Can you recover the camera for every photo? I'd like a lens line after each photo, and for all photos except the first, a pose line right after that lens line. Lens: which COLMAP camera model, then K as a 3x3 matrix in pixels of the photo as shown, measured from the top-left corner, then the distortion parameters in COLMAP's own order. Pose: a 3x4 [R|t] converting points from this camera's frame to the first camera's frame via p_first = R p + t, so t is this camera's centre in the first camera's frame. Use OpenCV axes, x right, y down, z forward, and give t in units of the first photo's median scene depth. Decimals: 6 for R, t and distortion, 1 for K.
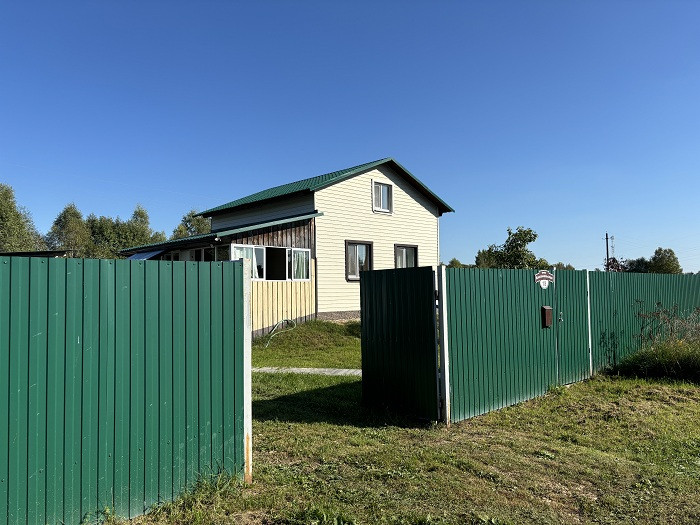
lens RADIAL K [[534.8, 0, 351.2], [0, 534.8, 259.3], [0, 0, 1]] dist [0.033344, -0.012768]
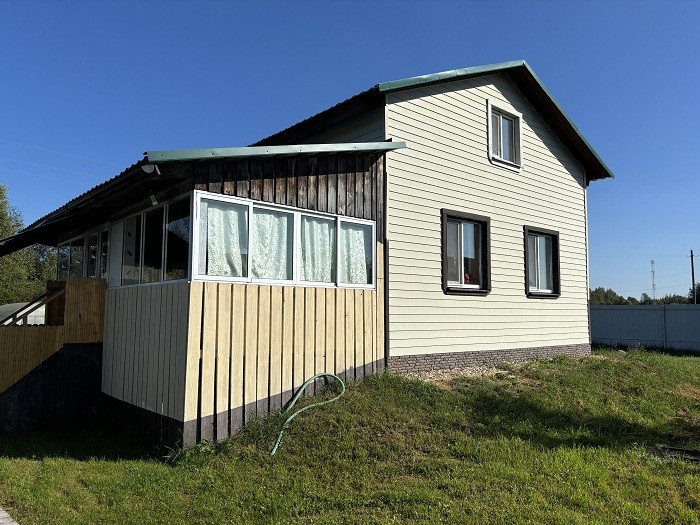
lens RADIAL K [[534.8, 0, 346.3], [0, 534.8, 262.9], [0, 0, 1]] dist [0.033344, -0.012768]
pose [[0.998041, 0.013155, -0.061161, -0.072711], [-0.015162, 0.999358, -0.032464, 0.032946], [0.060695, 0.033327, 0.997600, 0.529194]]
